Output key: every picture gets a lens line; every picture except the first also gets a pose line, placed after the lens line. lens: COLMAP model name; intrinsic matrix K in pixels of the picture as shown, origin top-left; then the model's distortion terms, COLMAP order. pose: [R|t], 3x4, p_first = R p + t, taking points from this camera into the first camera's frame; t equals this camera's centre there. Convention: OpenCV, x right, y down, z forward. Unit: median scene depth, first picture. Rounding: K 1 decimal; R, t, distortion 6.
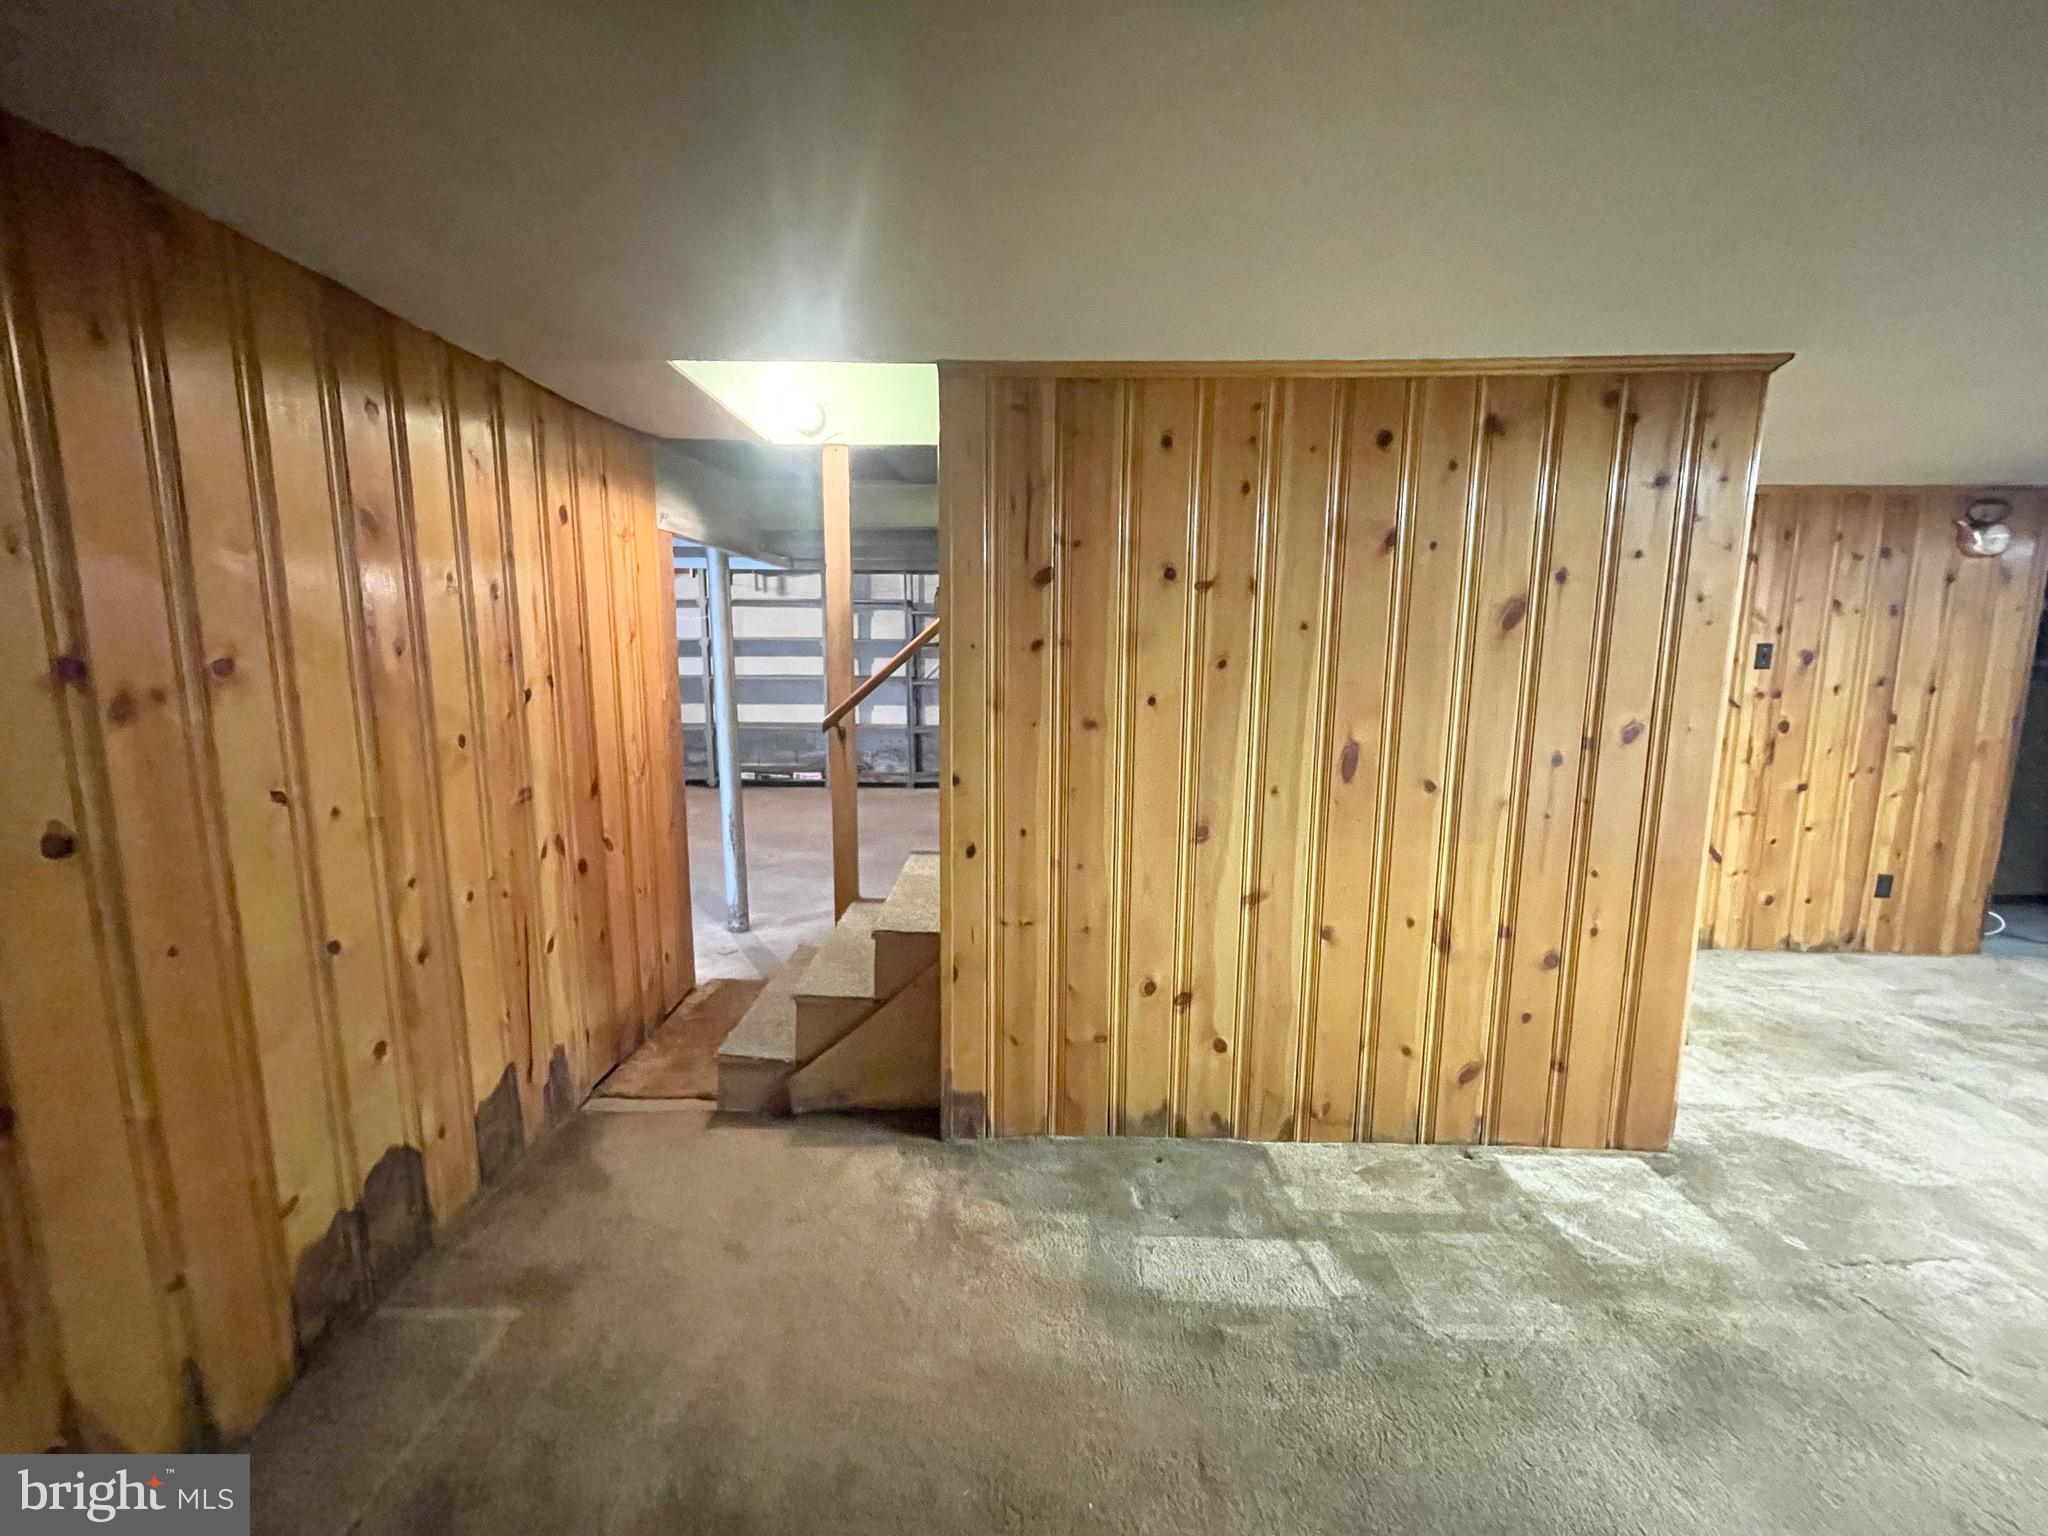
lens RADIAL K [[824.5, 0, 1022.3], [0, 824.5, 763.2], [0, 0, 1]] dist [-0.003776, 0.000648]
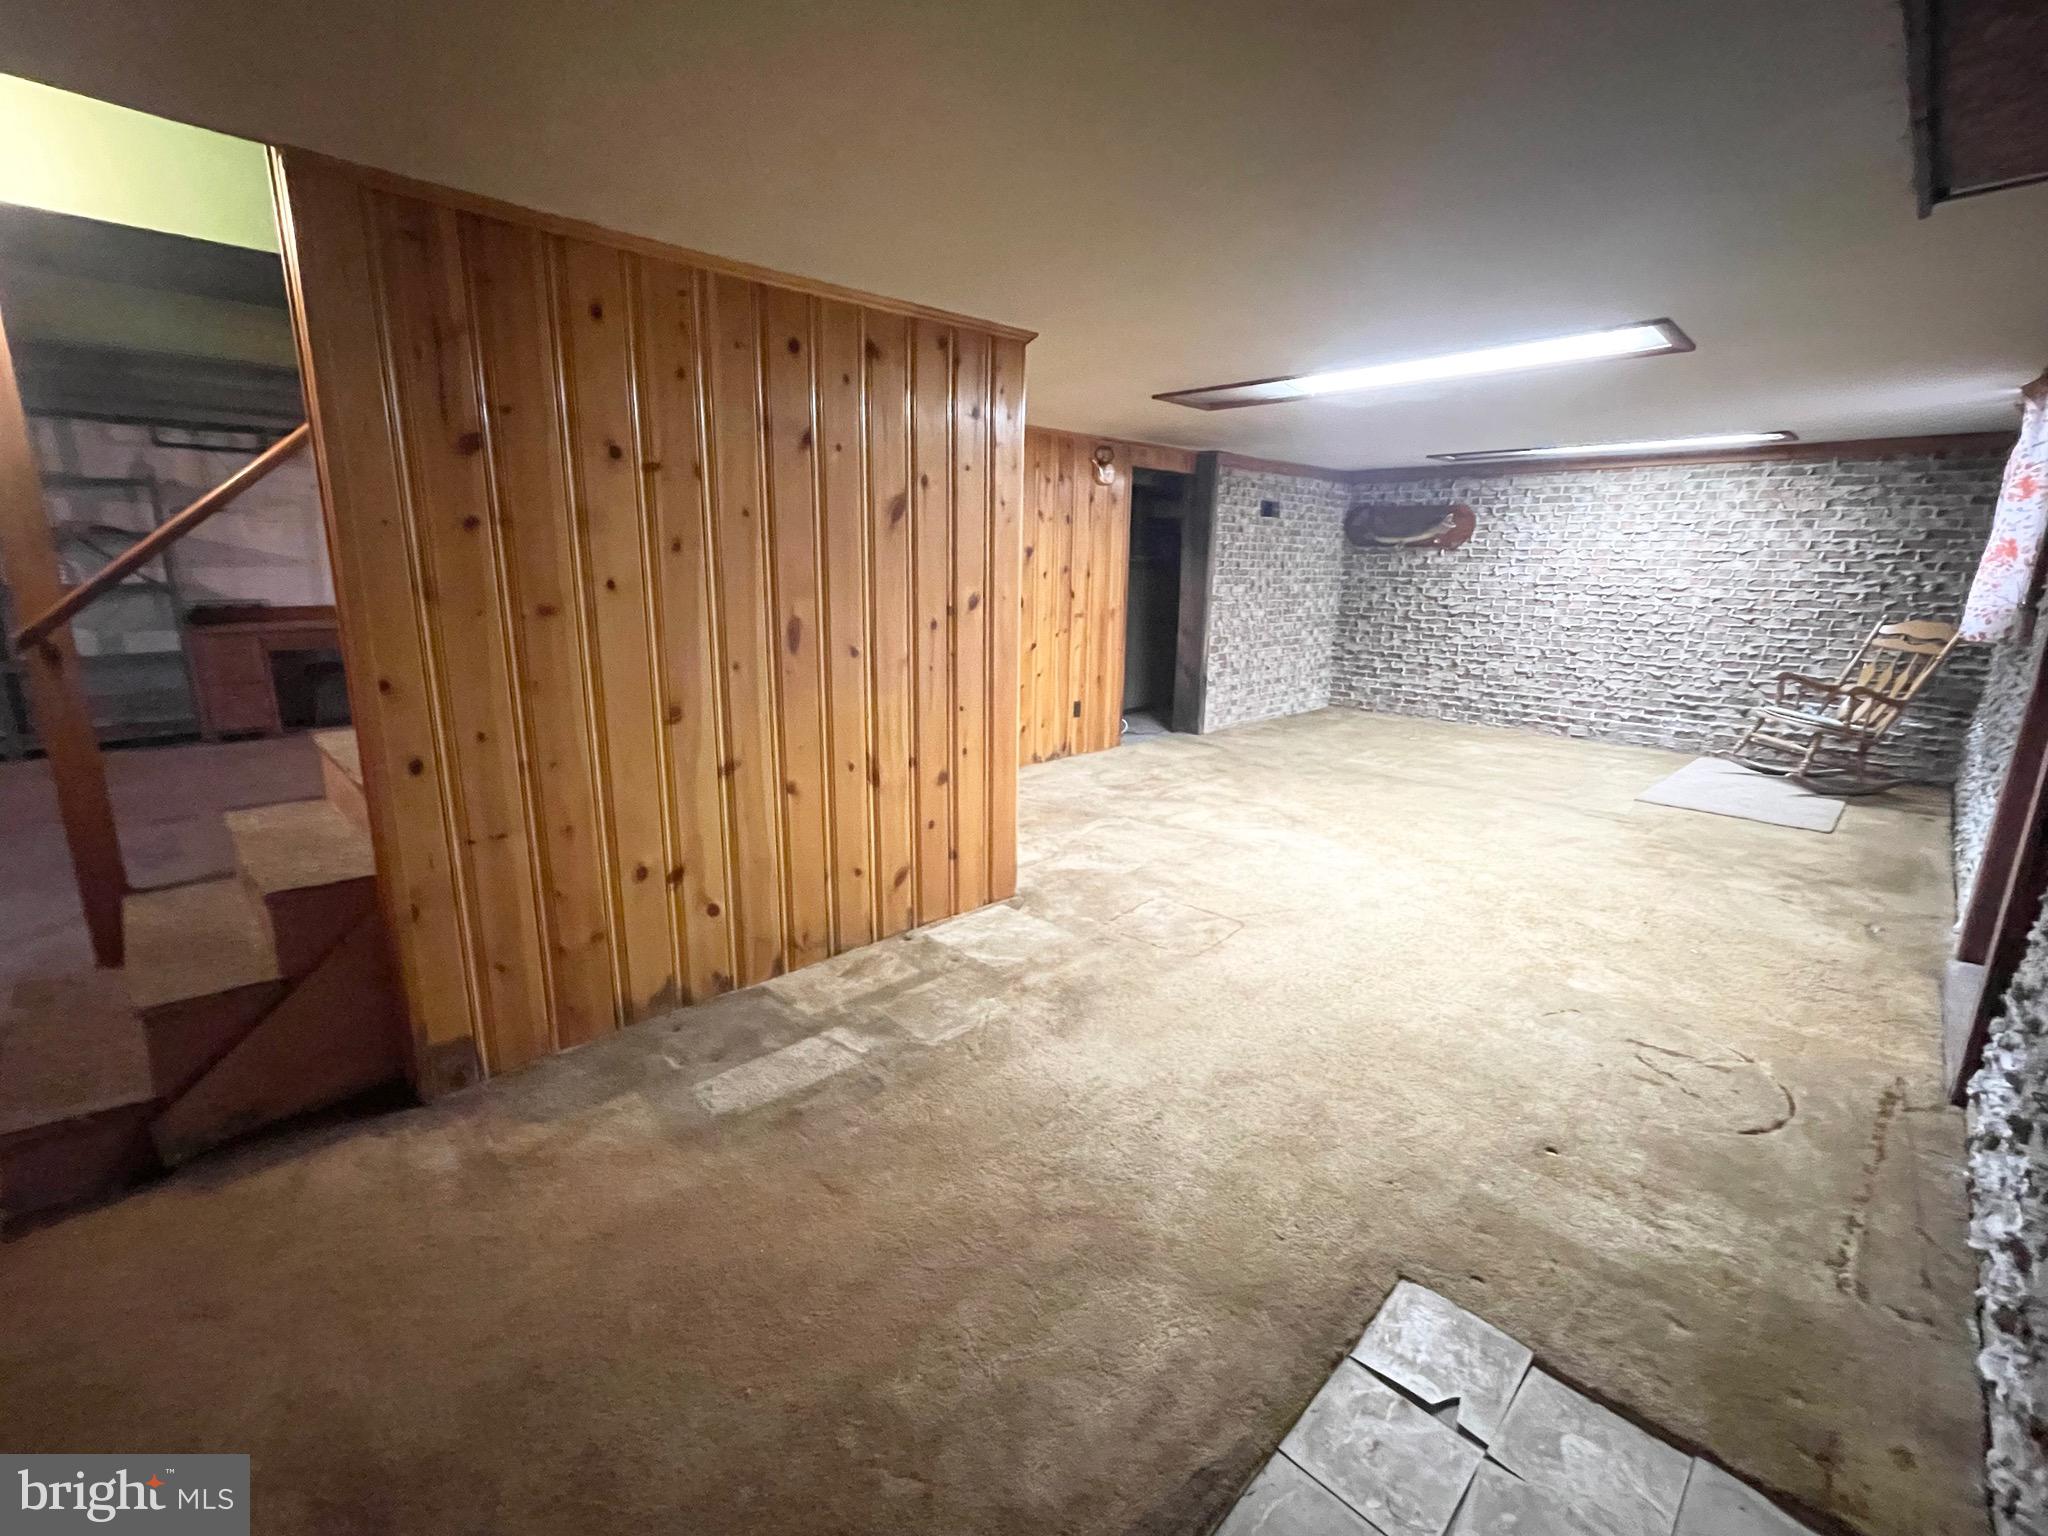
lens RADIAL K [[883.7, 0, 1023.6], [0, 883.7, 765.1], [0, 0, 1]] dist [-0.004272, -0.000579]
pose [[0.695887, -0.160318, 0.700028, -0.263496], [0.087965, 0.986453, 0.138469, 0.033108], [-0.712744, -0.034780, 0.700562, -0.092948]]
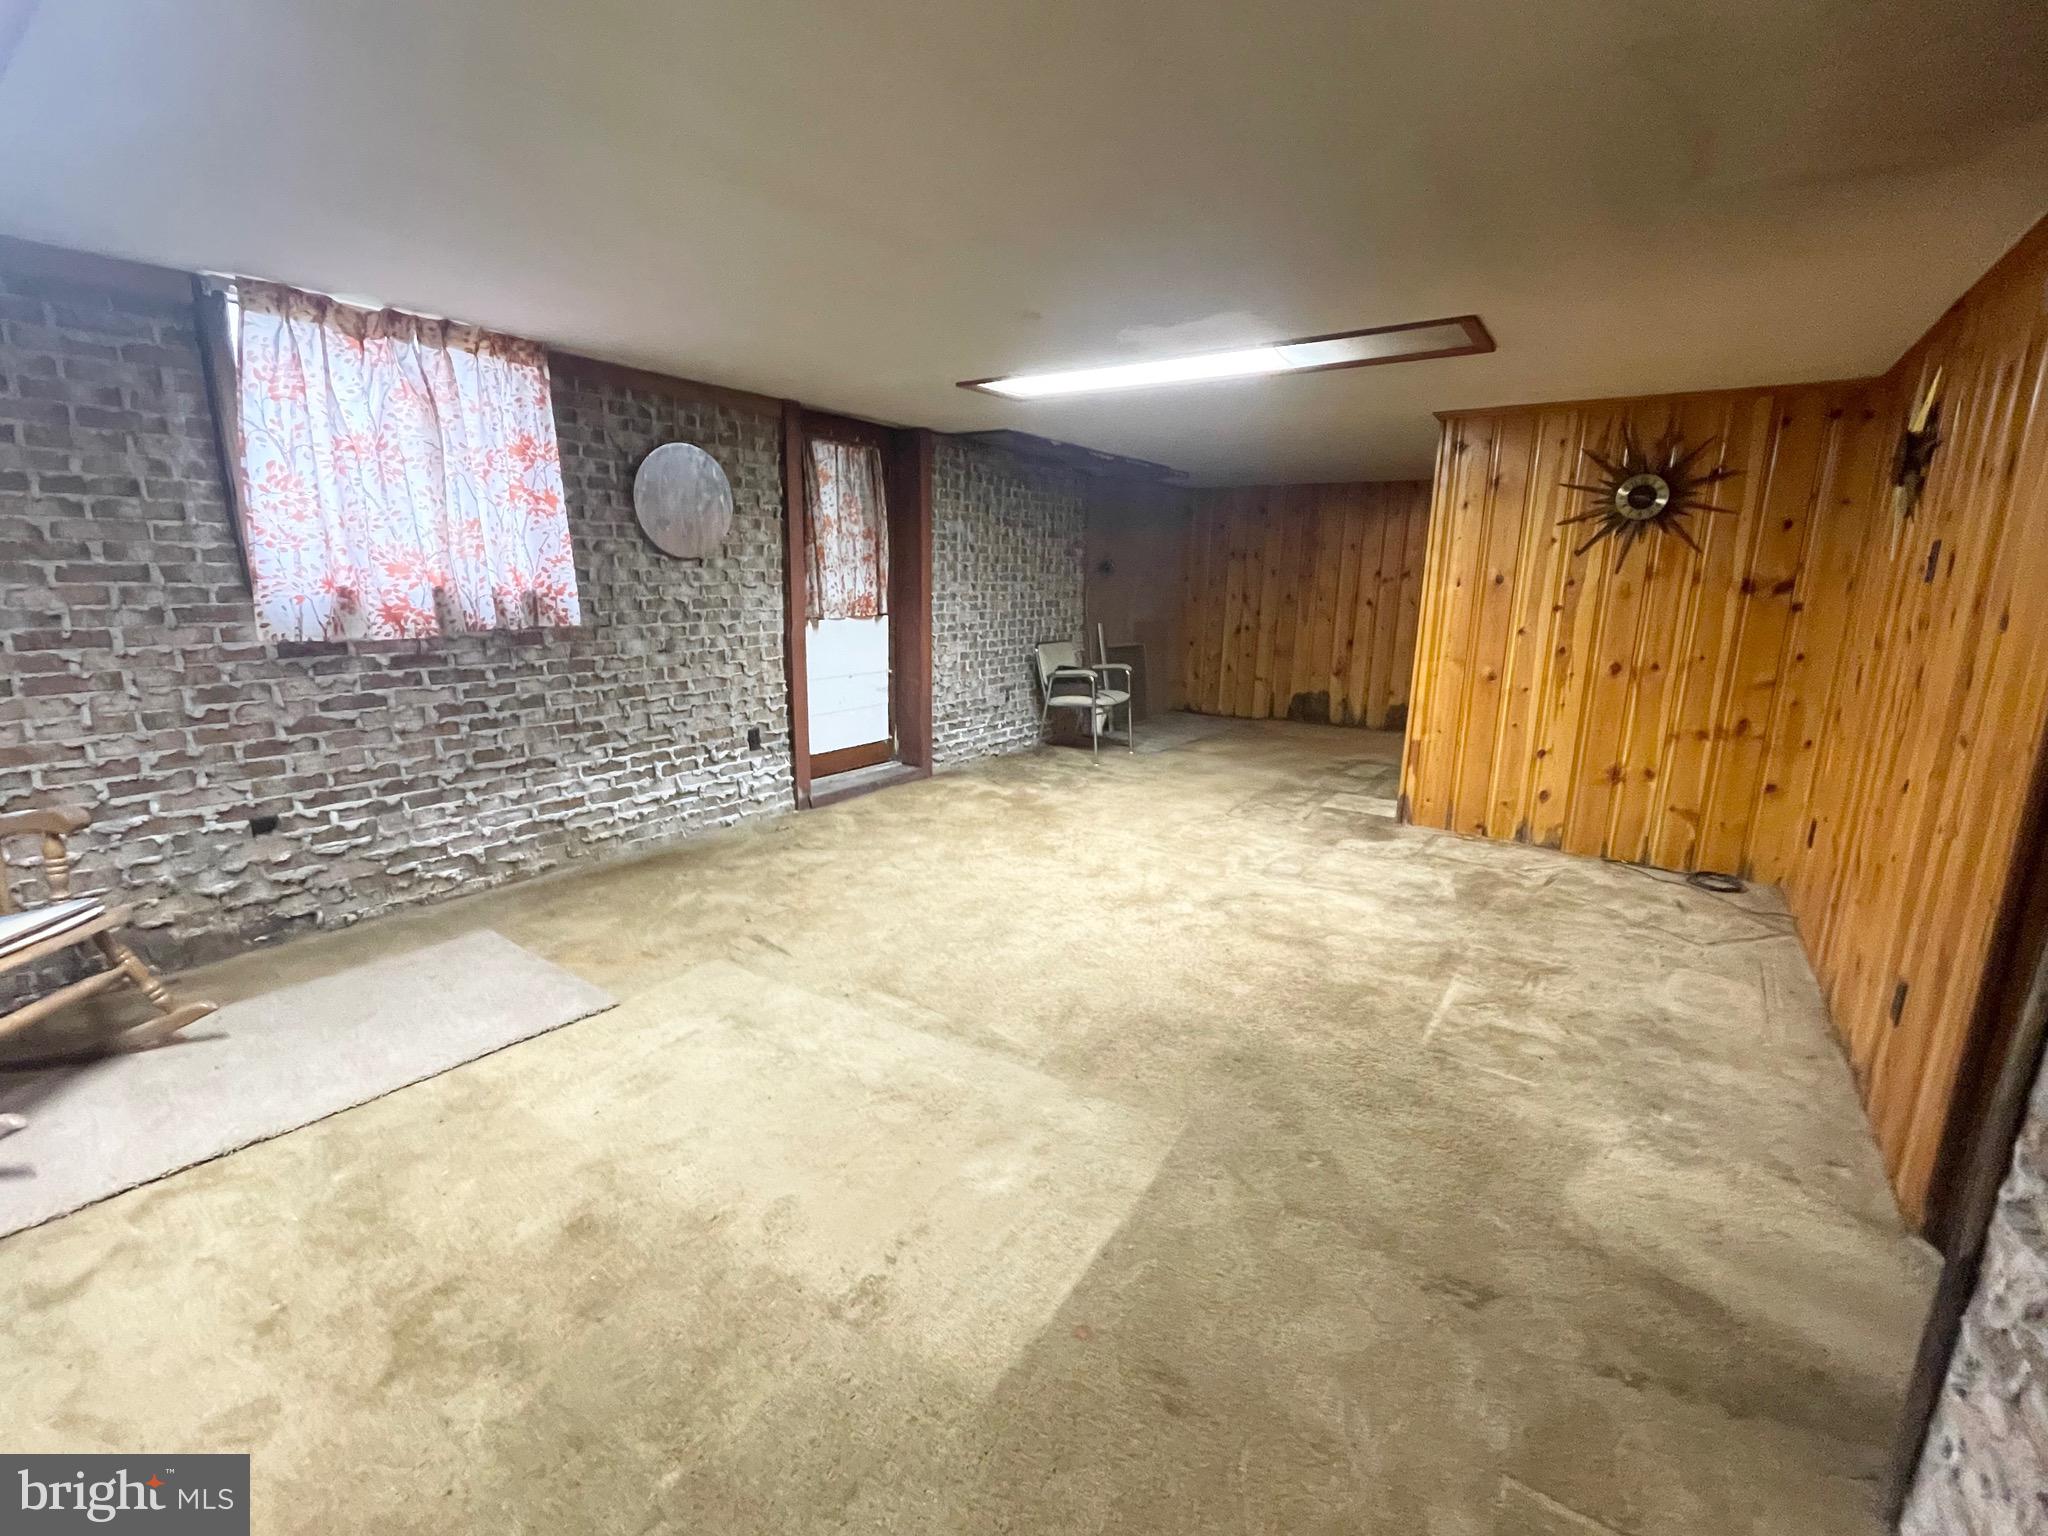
lens RADIAL K [[883.7, 0, 1017.3], [0, 883.7, 763.2], [0, 0, 1]] dist [-0.004272, -0.000579]
pose [[-0.559921, 0.159207, -0.813106, 3.078352], [-0.133872, 0.951087, 0.278410, -0.127973], [0.817660, 0.264740, -0.511220, 1.345179]]
